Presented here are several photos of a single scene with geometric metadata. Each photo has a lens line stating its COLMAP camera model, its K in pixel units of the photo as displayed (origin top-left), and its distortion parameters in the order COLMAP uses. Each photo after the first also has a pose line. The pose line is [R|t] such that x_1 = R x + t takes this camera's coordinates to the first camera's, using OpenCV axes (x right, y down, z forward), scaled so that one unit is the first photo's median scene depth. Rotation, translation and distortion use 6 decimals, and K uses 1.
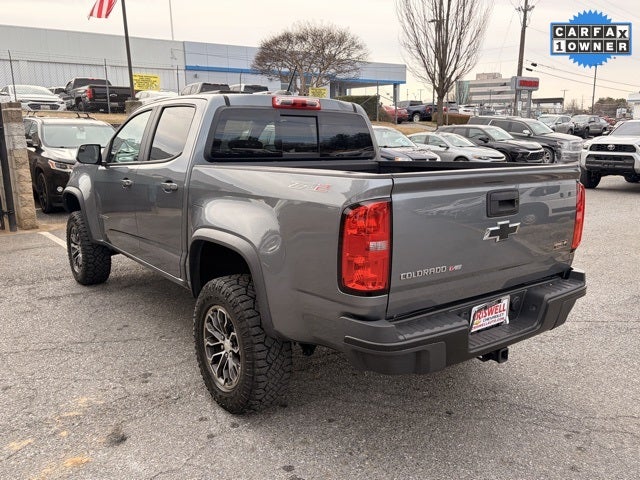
lens RADIAL K [[522.2, 0, 318.5], [0, 522.2, 246.1], [0, 0, 1]] dist [0.030244, -0.000340]
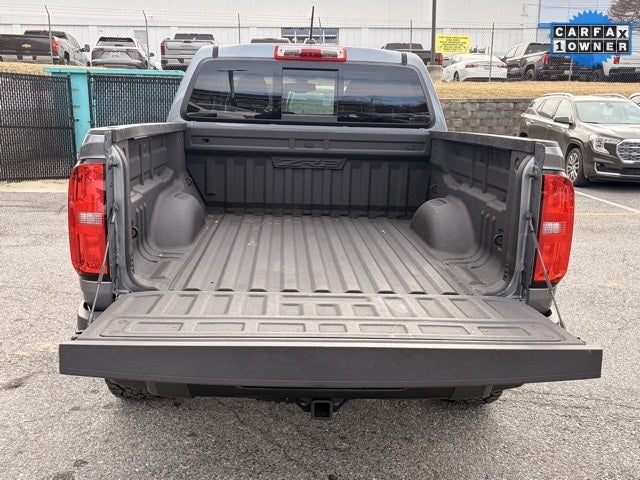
lens RADIAL K [[611.7, 0, 315.8], [0, 611.7, 236.7], [0, 0, 1]] dist [0.021043, 0.000000]
pose [[0.832998, 0.133611, -0.536901, 0.522076], [-0.133779, 0.990249, 0.038872, -0.030622], [0.536859, 0.039446, 0.842749, 0.220010]]
